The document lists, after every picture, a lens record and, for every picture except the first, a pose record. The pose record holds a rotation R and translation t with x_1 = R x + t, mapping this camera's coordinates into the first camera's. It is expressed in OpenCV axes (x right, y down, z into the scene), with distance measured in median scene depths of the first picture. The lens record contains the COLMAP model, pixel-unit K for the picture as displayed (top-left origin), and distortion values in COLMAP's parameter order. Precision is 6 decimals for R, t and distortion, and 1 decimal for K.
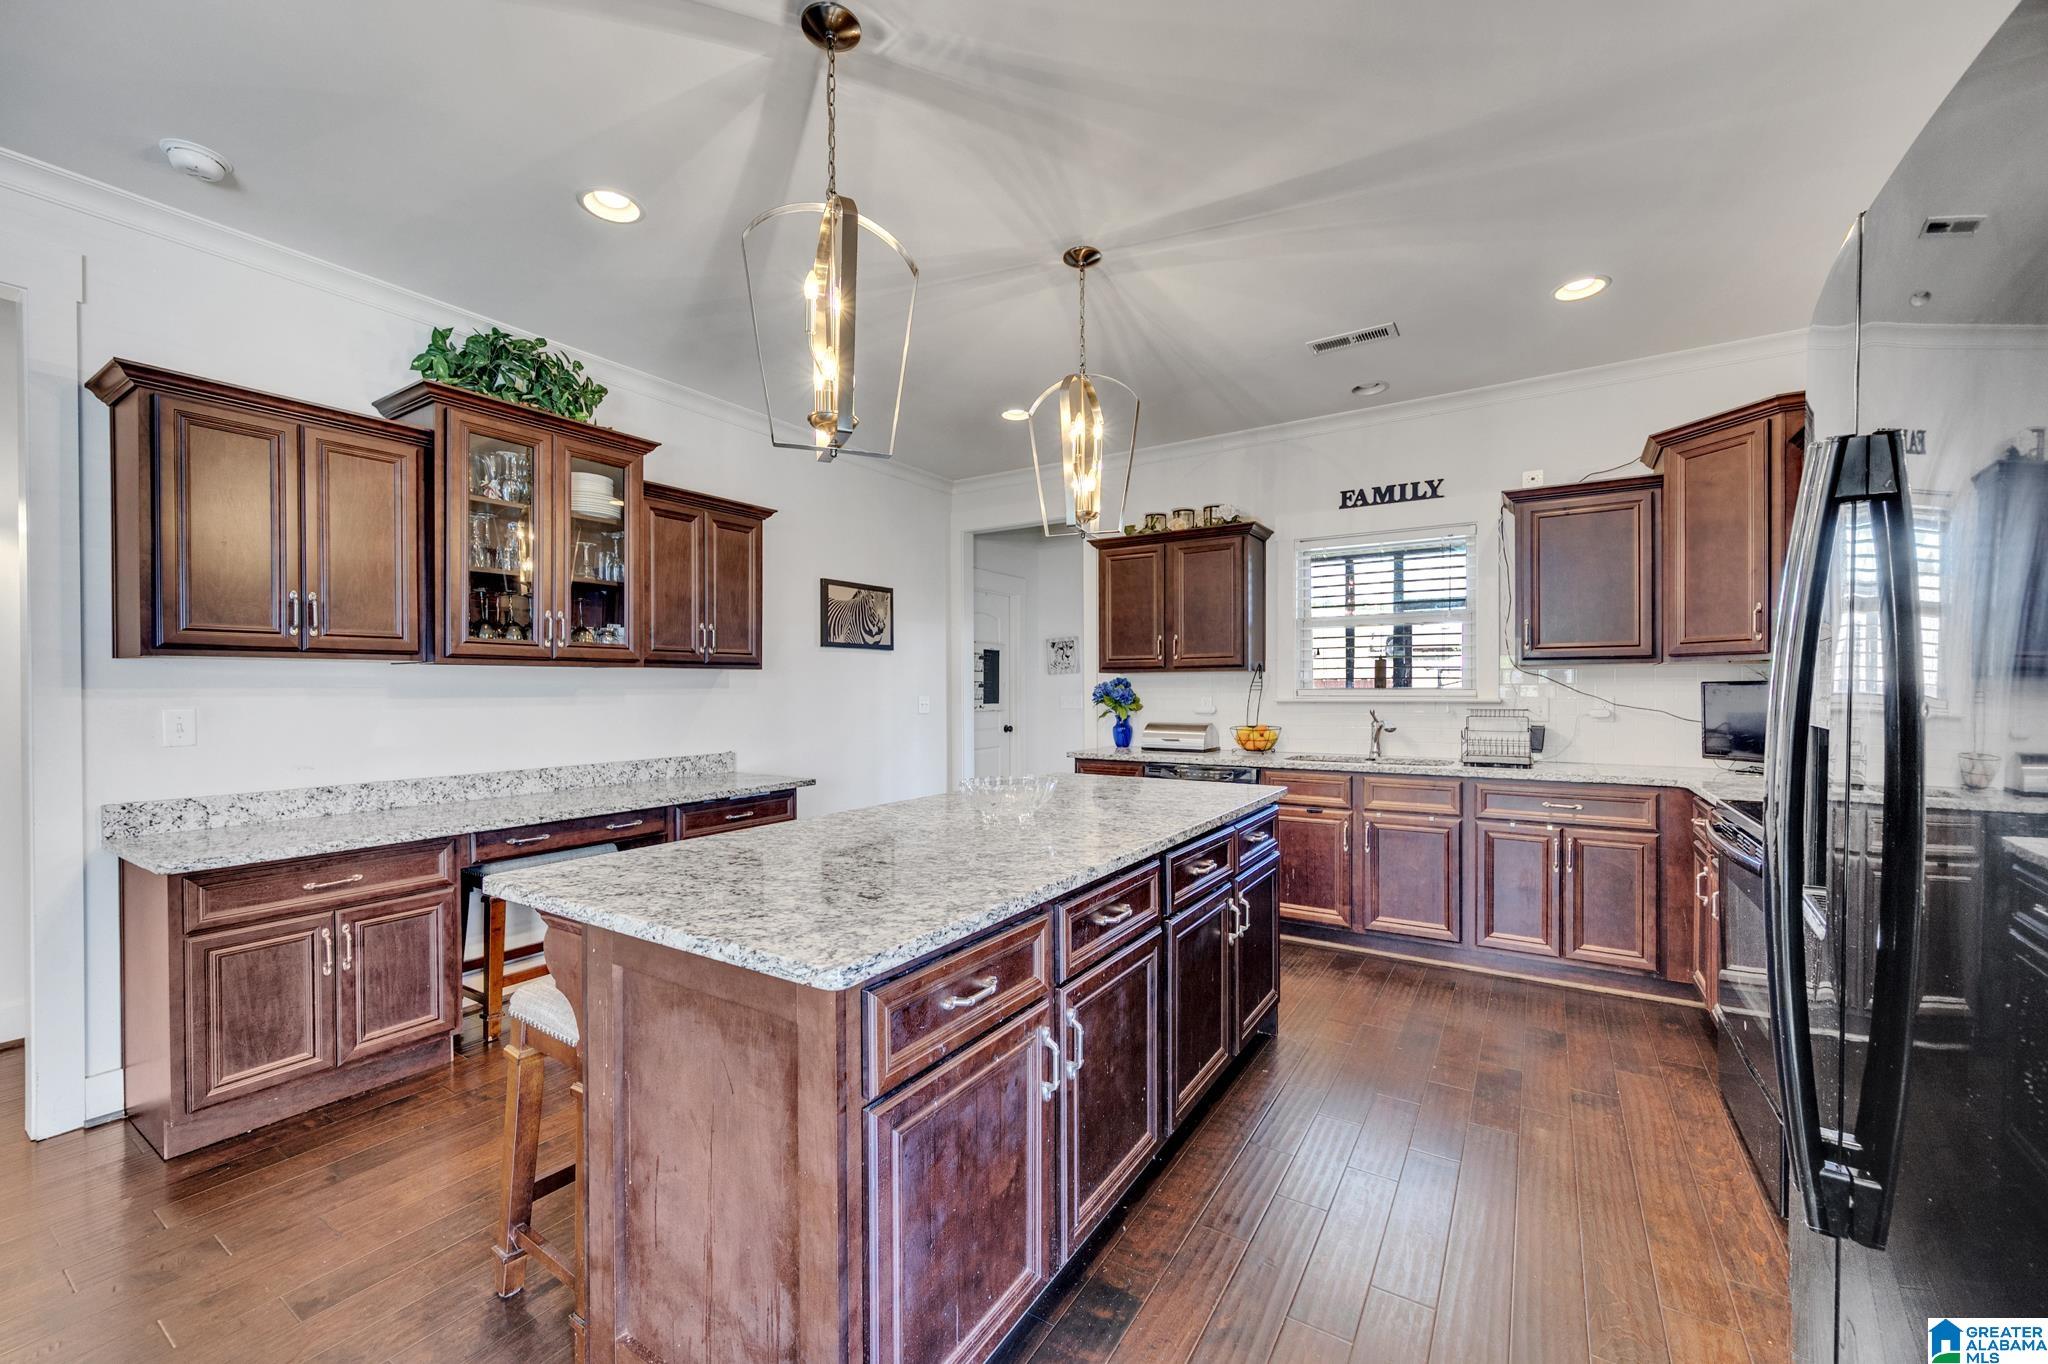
lens RADIAL K [[805.2, 0, 1023.6], [0, 805.2, 688.4], [0, 0, 1]] dist [0.003243, -0.000387]
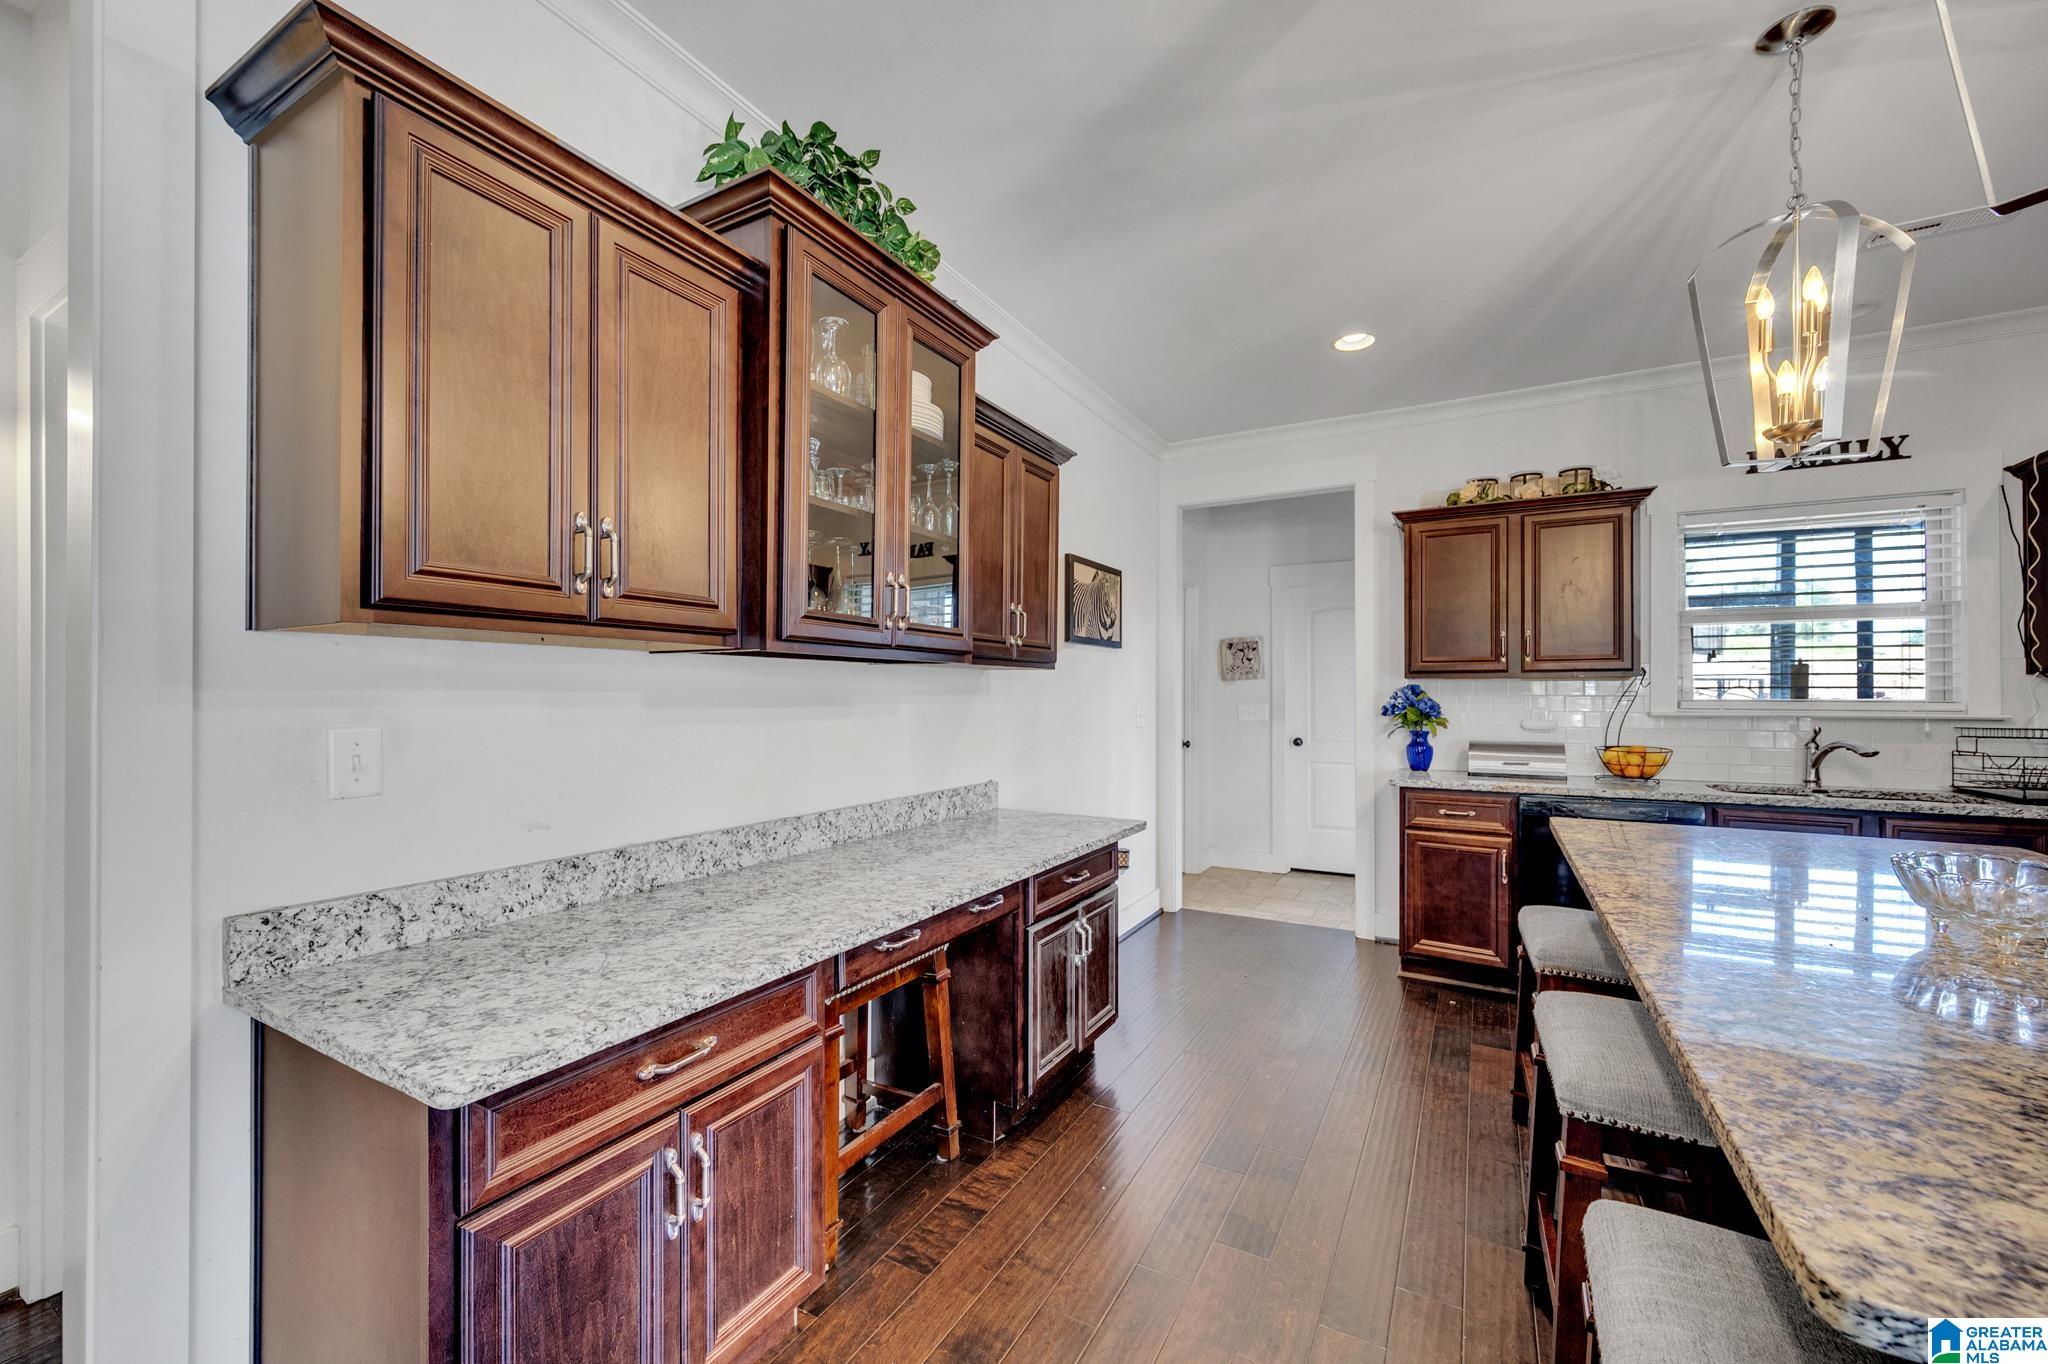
lens RADIAL K [[805.2, 0, 1026.2], [0, 805.2, 688.5], [0, 0, 1]] dist [0.003243, -0.000387]
pose [[0.998223, 0.007145, 0.059154, -0.470830], [-0.006615, 0.999936, -0.009137, 0.000945], [-0.059216, 0.008729, 0.998207, 0.324683]]
